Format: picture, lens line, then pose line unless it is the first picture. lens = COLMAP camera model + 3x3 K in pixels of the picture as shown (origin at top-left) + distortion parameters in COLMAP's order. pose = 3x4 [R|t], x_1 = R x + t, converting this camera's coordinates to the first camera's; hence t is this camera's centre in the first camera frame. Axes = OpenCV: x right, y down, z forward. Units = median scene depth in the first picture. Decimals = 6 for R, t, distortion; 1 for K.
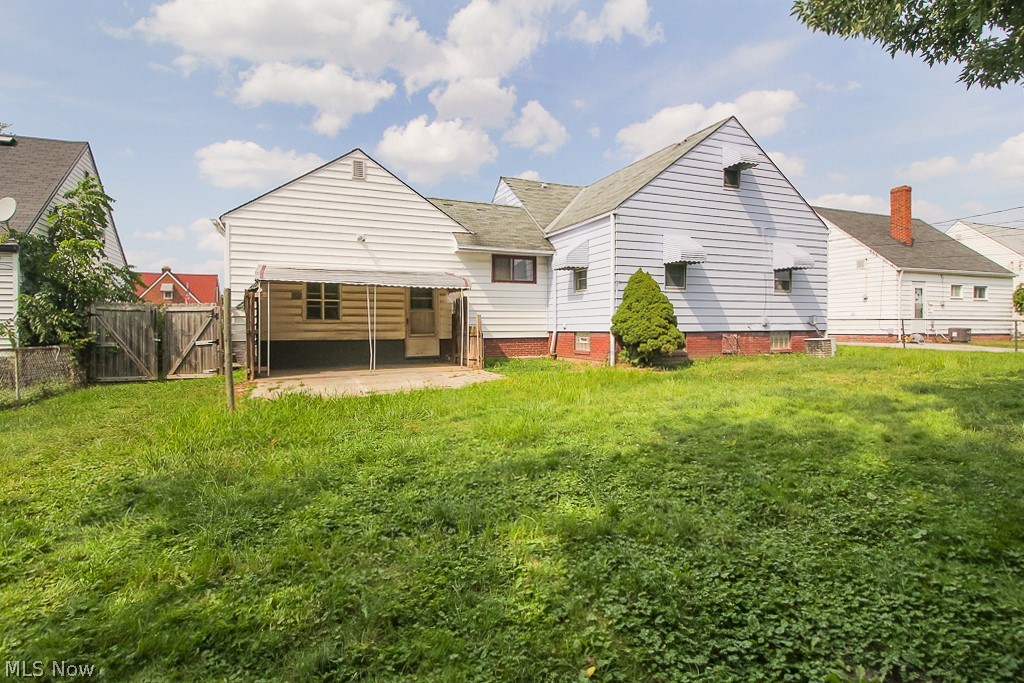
lens RADIAL K [[551.9, 0, 484.4], [0, 551.9, 340.7], [0, 0, 1]] dist [0.039152, -0.000385]
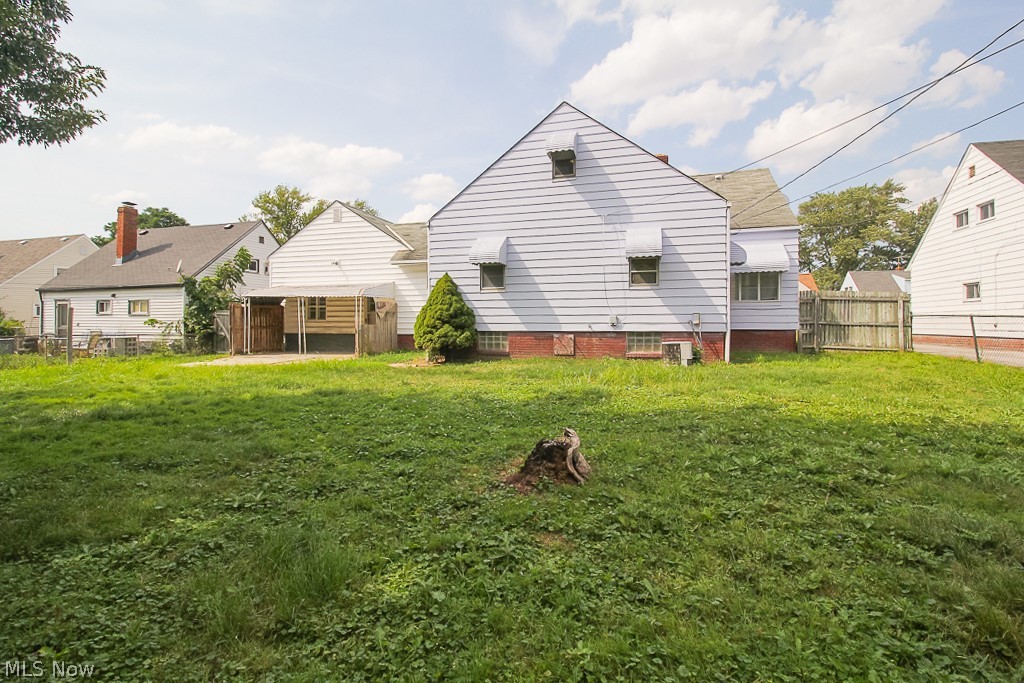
lens RADIAL K [[481.5, 0, 507.9], [0, 481.5, 325.9], [0, 0, 1]] dist [-0.003875, -0.000209]
pose [[0.753087, 0.008370, -0.657868, 0.890625], [-0.015474, 0.999868, -0.004993, -0.020642], [0.657739, 0.013940, 0.753117, 0.329414]]
